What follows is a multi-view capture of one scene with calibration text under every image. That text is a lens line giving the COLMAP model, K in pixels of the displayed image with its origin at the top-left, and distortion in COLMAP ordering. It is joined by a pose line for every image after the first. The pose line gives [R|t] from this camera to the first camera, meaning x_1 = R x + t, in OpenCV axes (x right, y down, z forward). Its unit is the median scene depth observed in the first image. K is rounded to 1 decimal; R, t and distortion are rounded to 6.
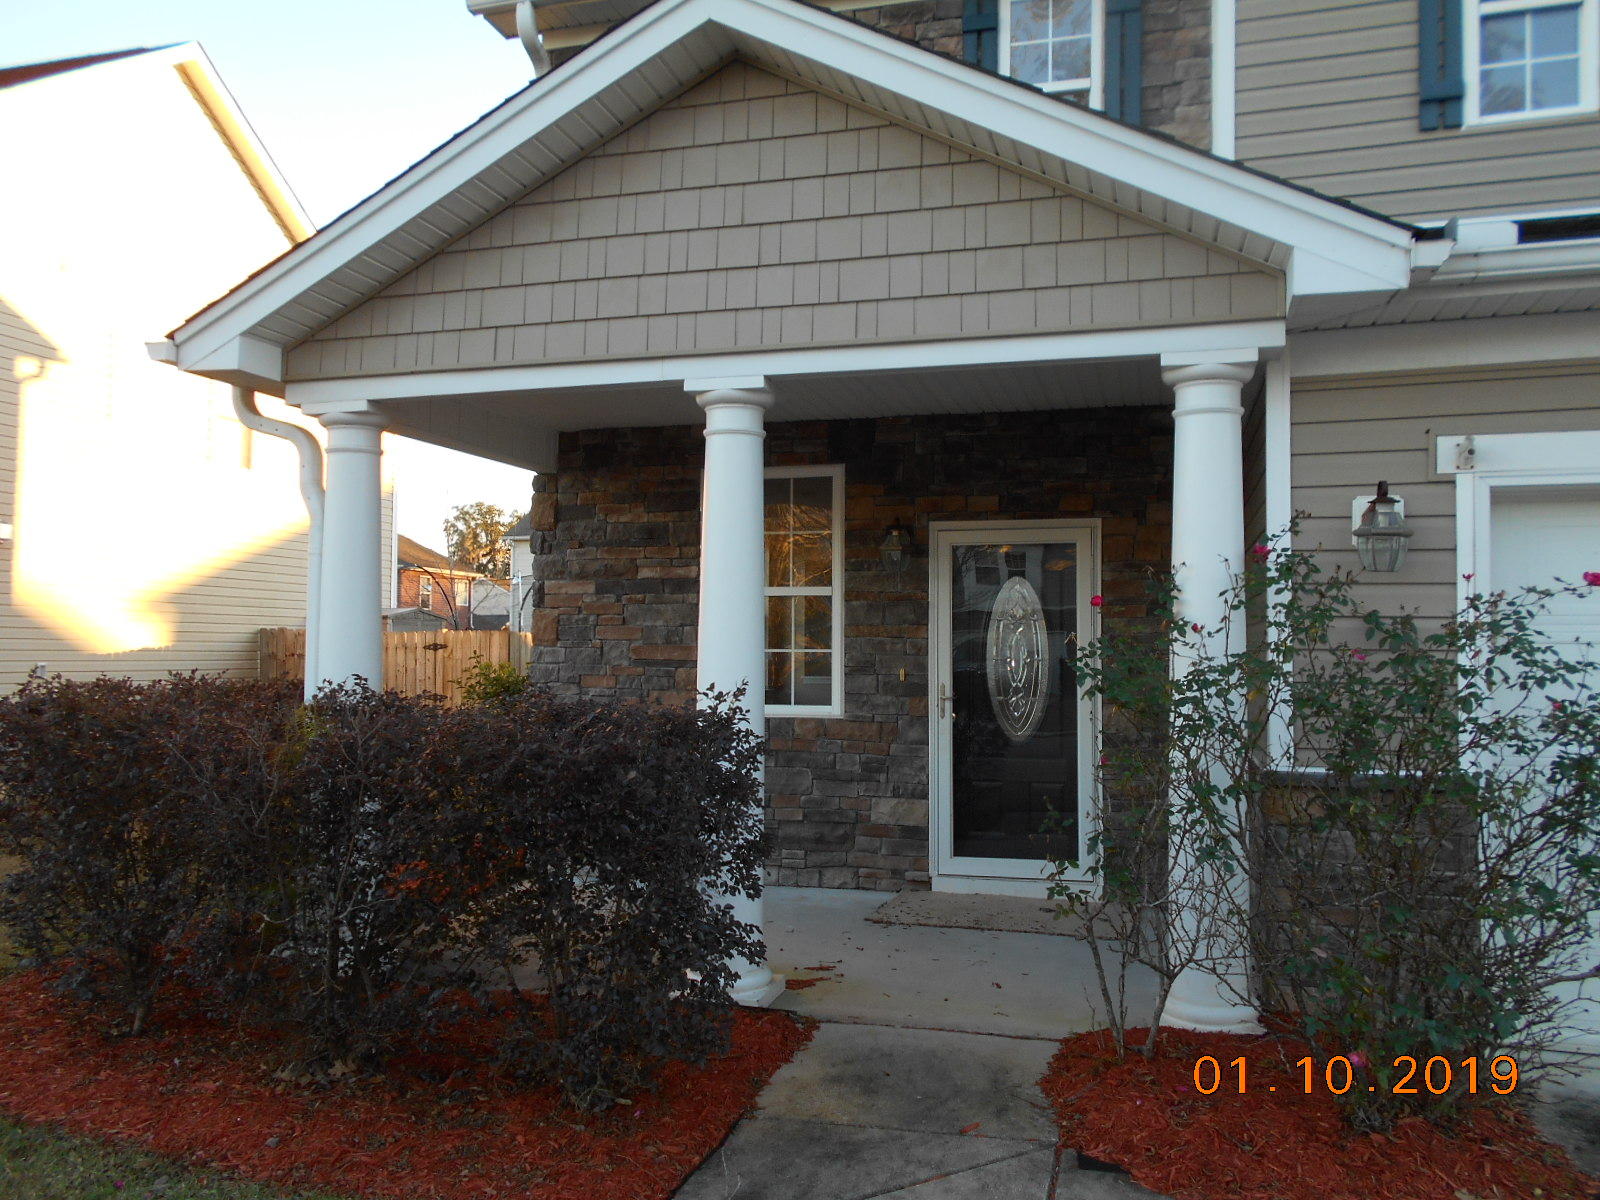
lens RADIAL K [[1249.0, 0, 800.0], [0, 1249.0, 600.0], [0, 0, 1]] dist [-0.008773, 0.052955]
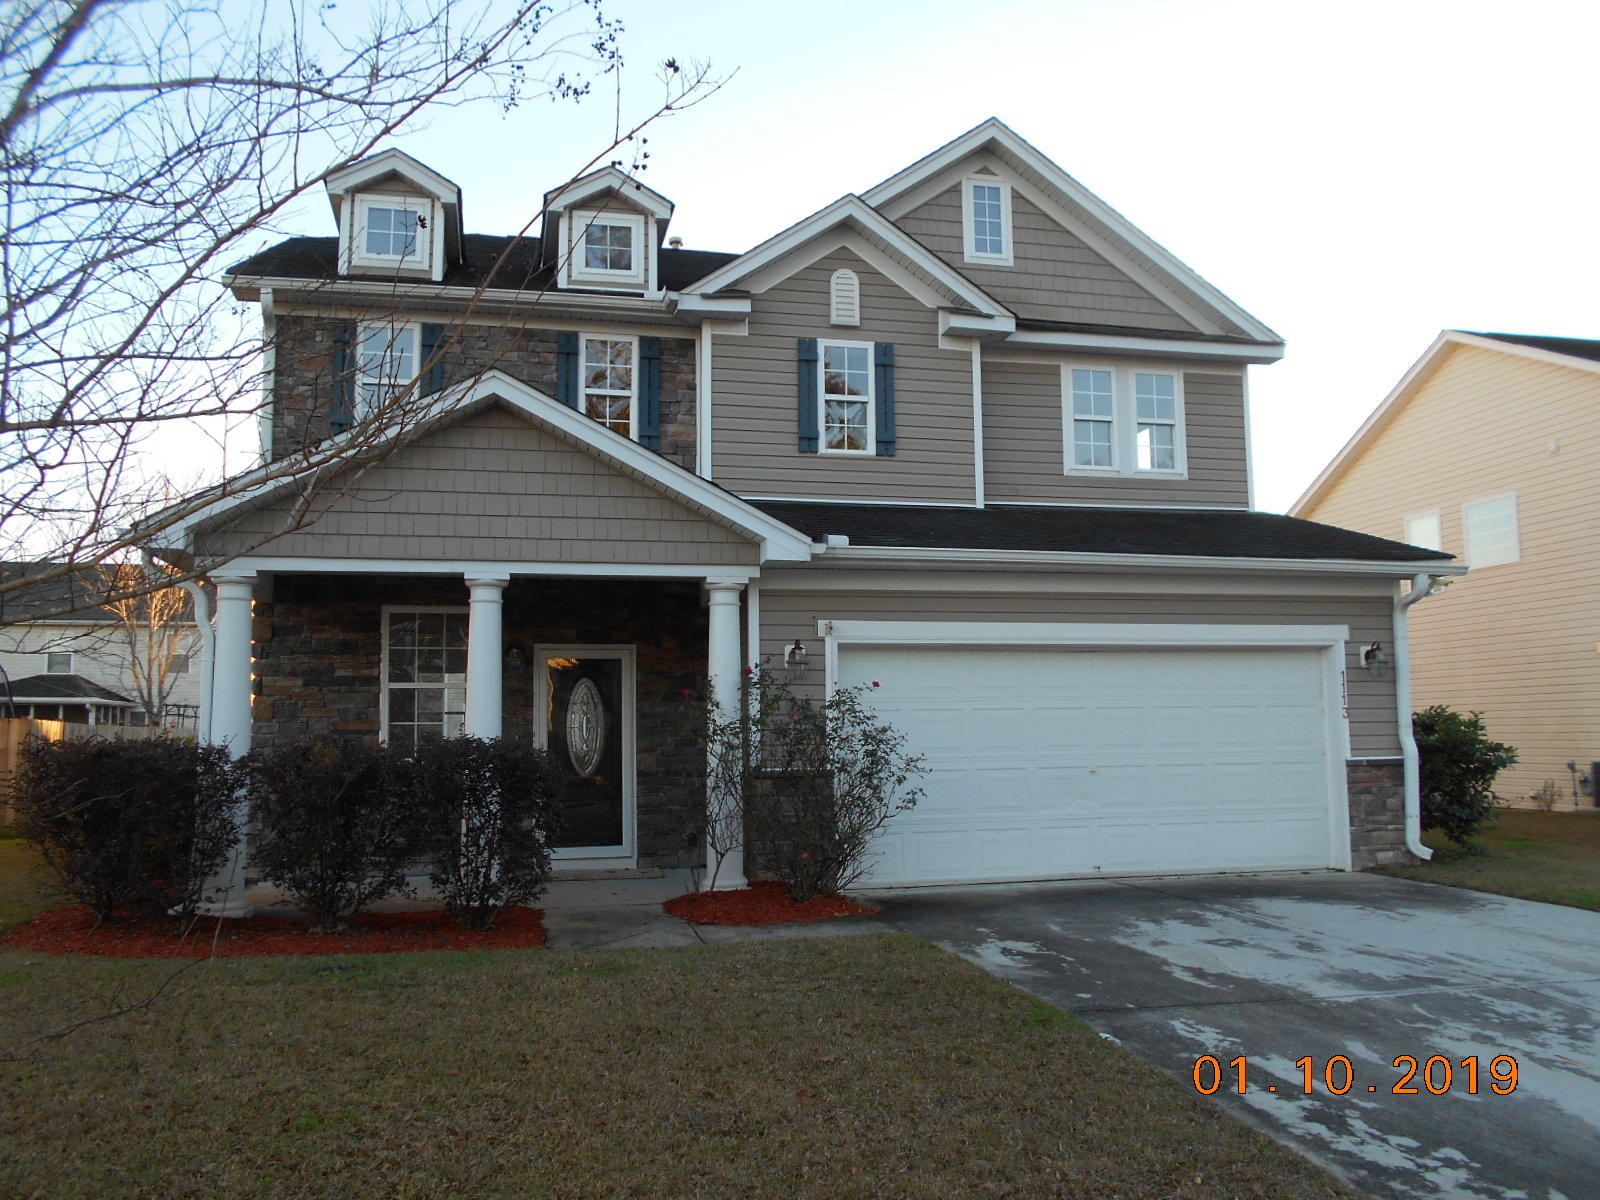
lens RADIAL K [[1249.0, 0, 800.0], [0, 1249.0, 600.0], [0, 0, 1]] dist [-0.008773, 0.052955]
pose [[0.873856, 0.039761, 0.484556, -0.557235], [-0.003643, 0.997158, -0.075255, 0.003401], [-0.486171, 0.063997, 0.871517, -0.866060]]
